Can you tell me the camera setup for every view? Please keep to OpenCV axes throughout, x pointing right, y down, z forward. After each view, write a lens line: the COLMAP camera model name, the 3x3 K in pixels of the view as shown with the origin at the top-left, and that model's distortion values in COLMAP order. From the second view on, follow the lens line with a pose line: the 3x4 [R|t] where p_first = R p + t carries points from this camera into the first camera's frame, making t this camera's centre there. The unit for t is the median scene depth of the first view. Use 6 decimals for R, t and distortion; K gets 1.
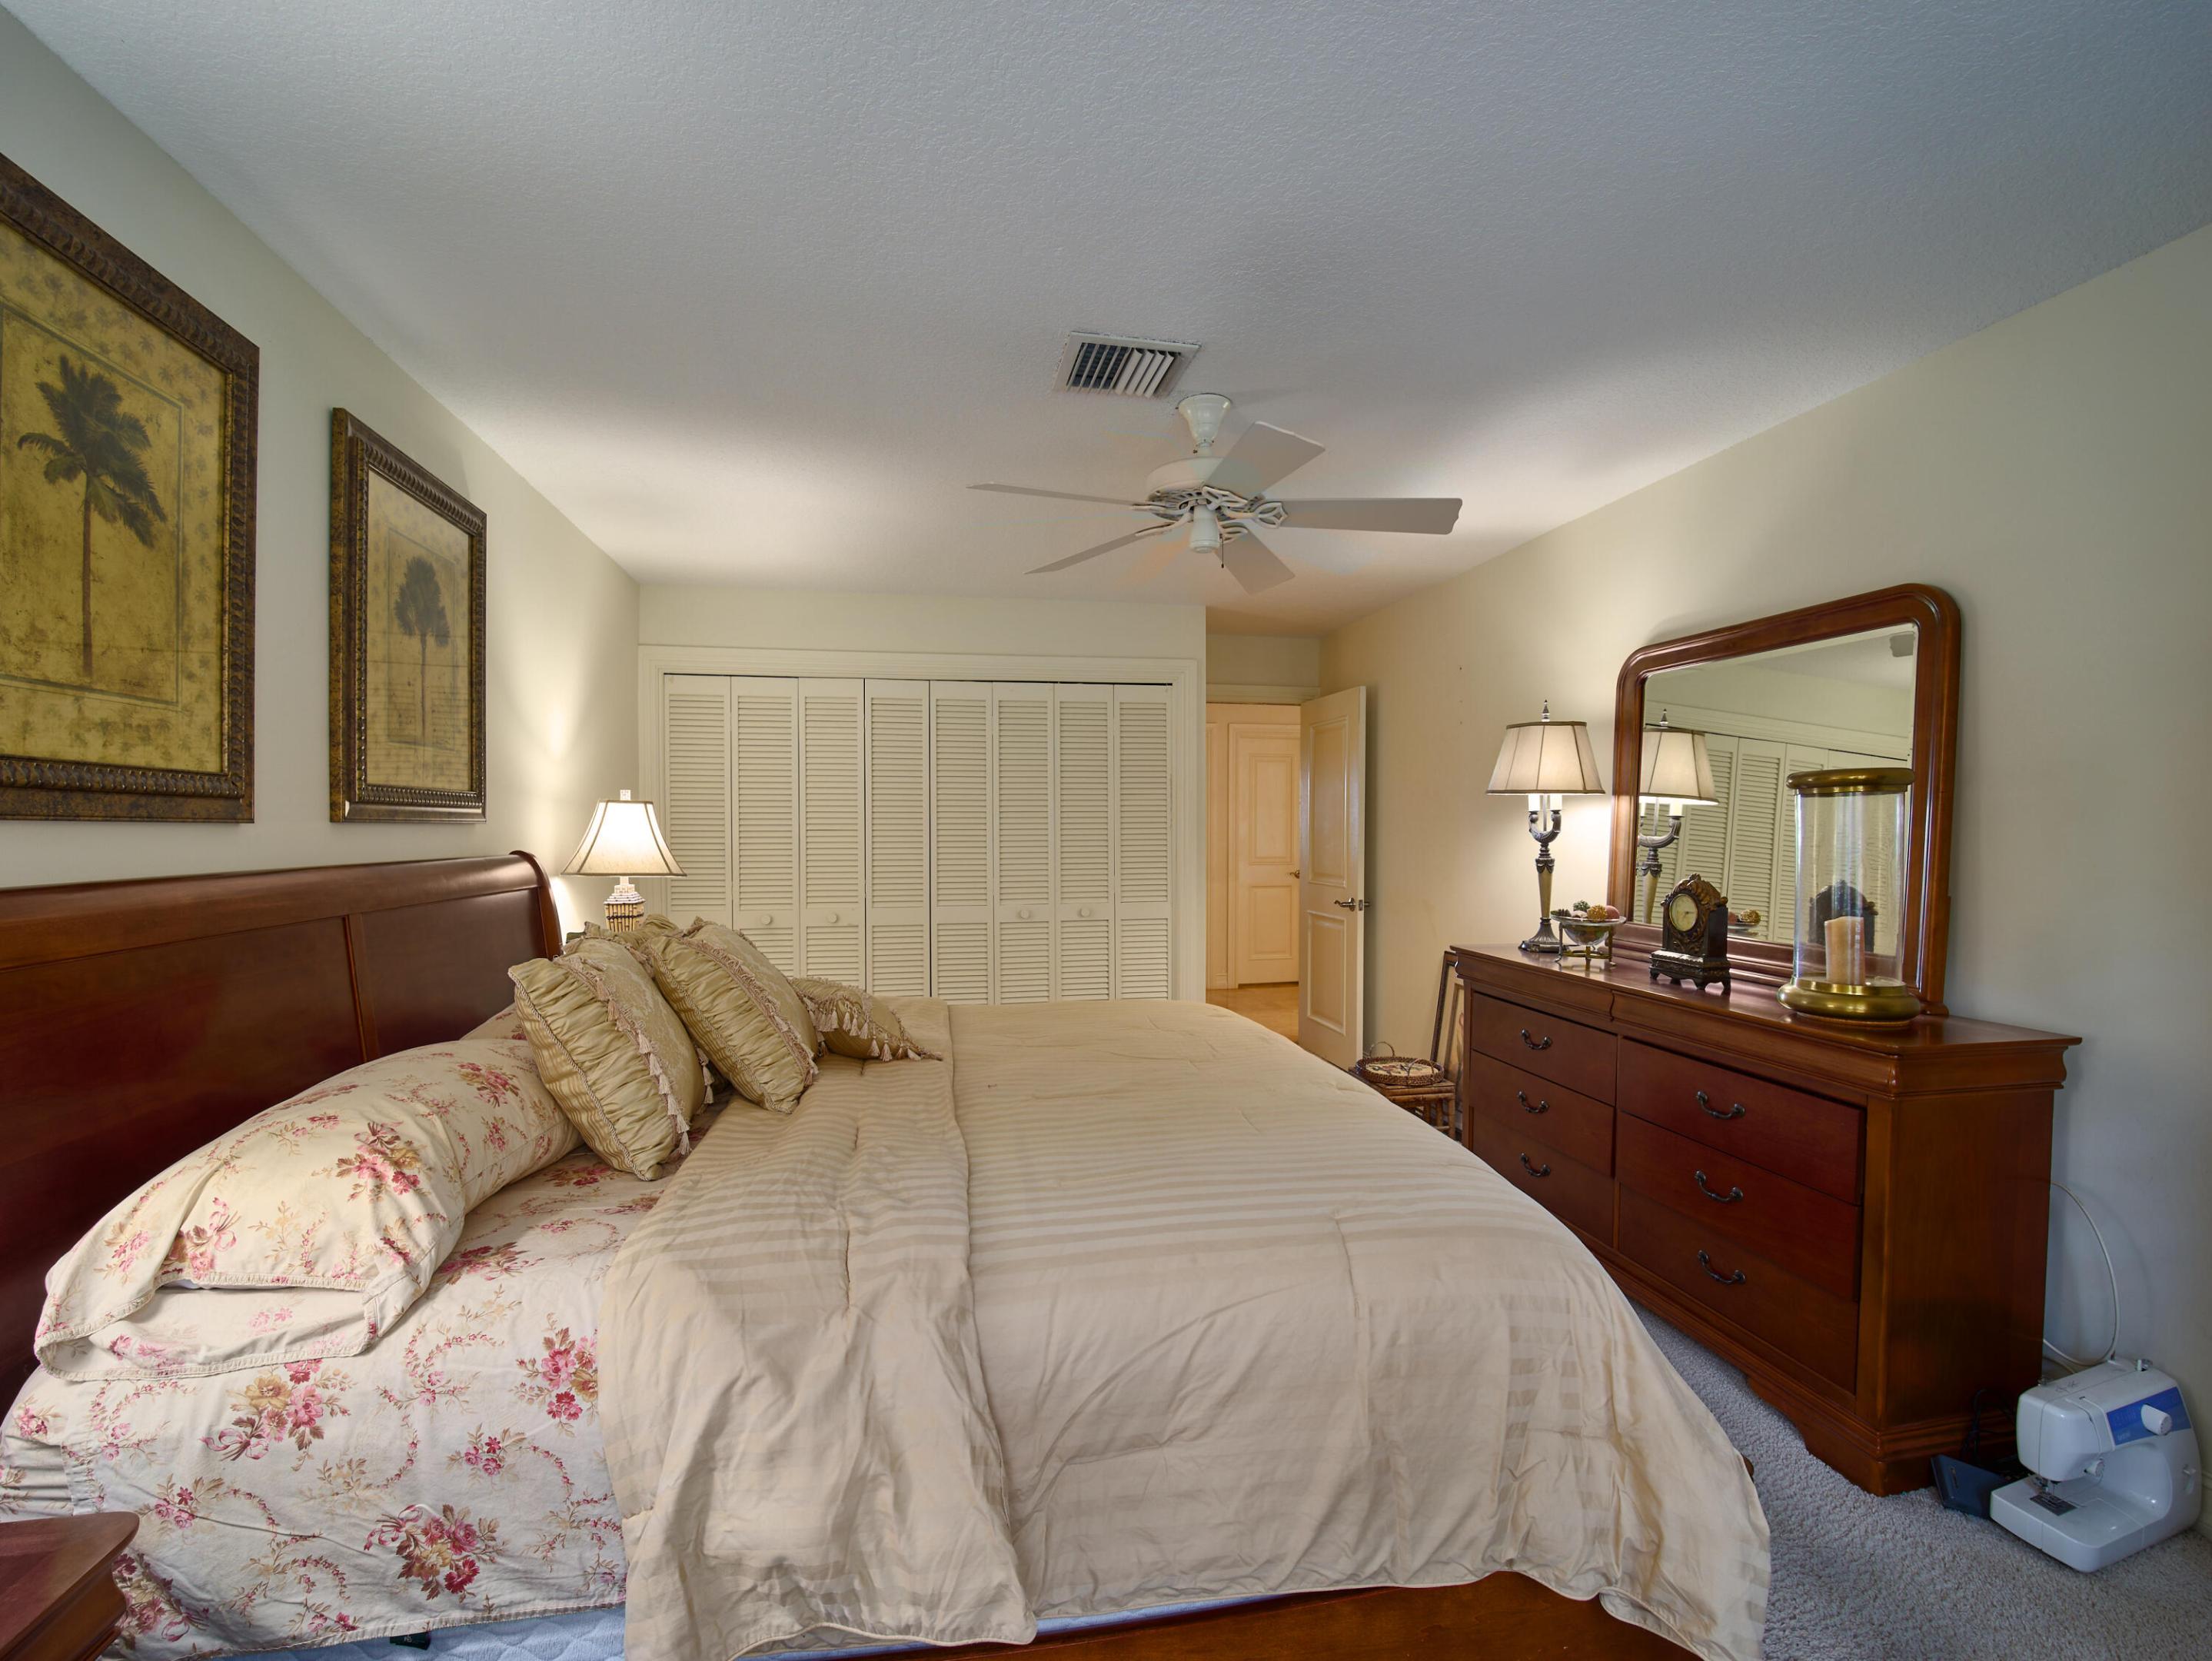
lens RADIAL K [[983.9, 0, 1105.8], [0, 983.9, 835.5], [0, 0, 1]] dist [-0.004836, -0.000103]
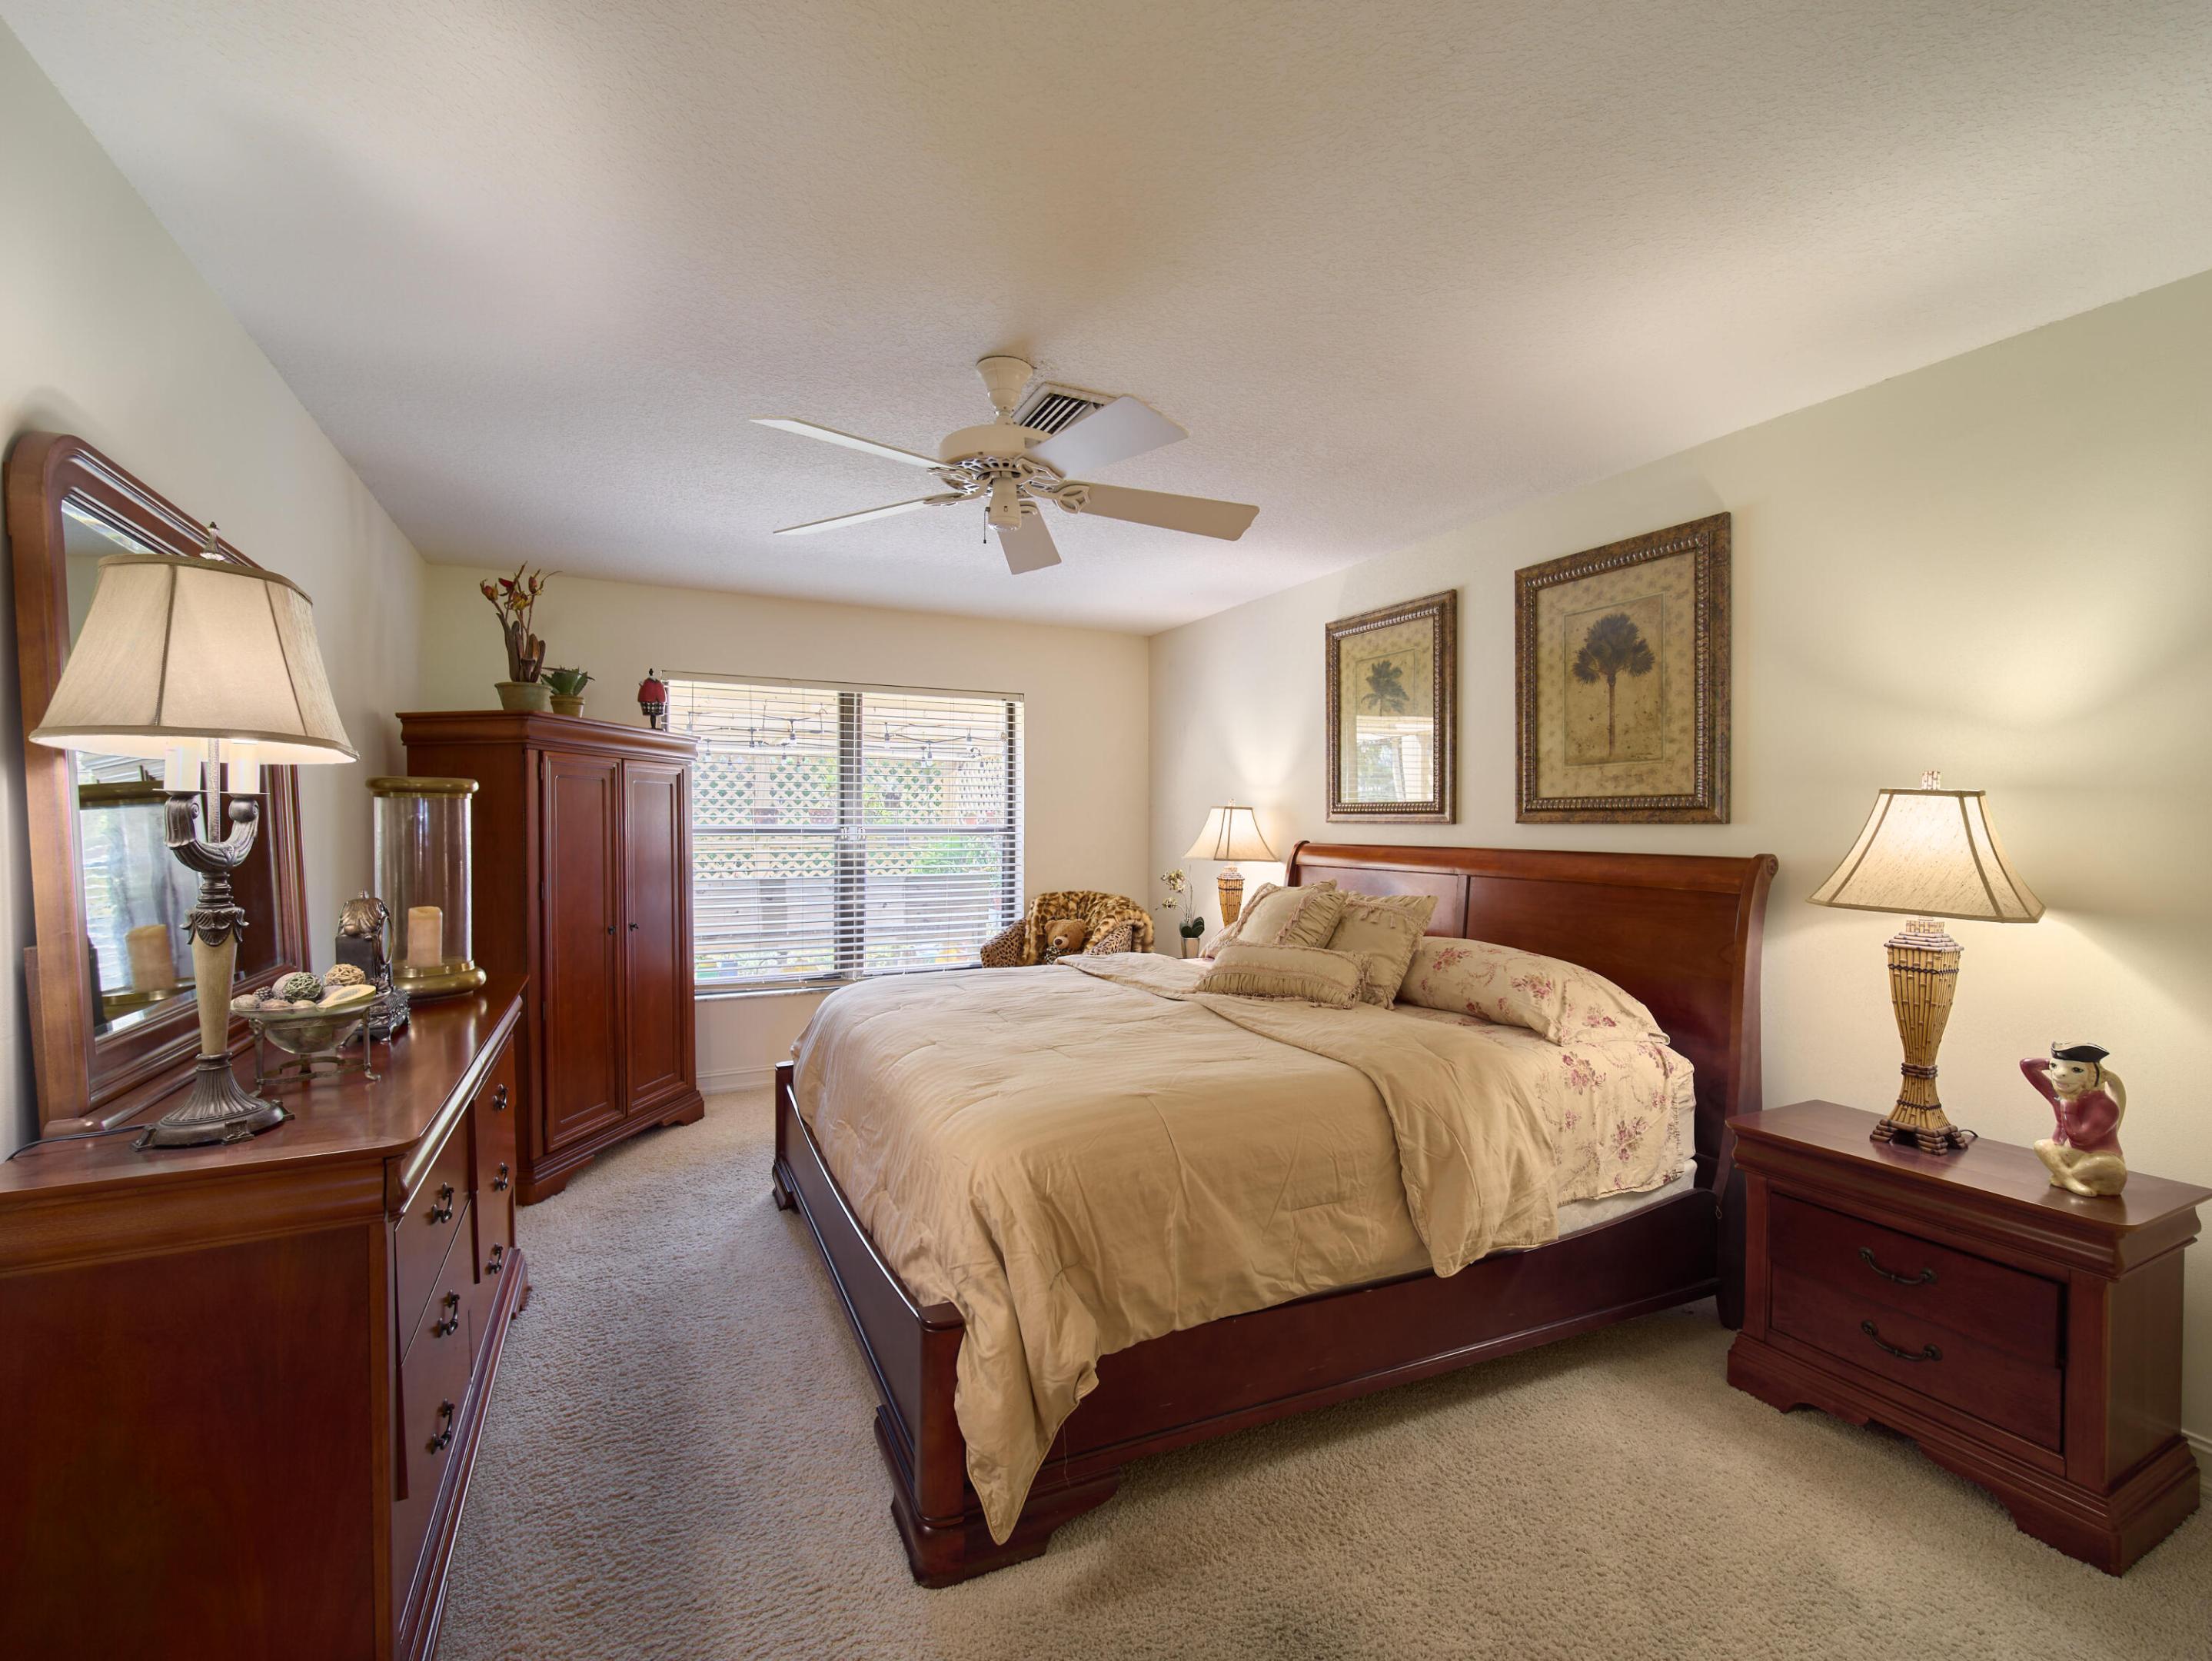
lens RADIAL K [[983.9, 0, 1110.2], [0, 983.9, 838.6], [0, 0, 1]] dist [-0.004836, -0.000103]
pose [[-0.965010, -0.002743, -0.262198, 0.527591], [-0.007251, 0.999842, 0.016224, -0.008966], [0.262112, 0.017557, -0.964878, 2.578755]]
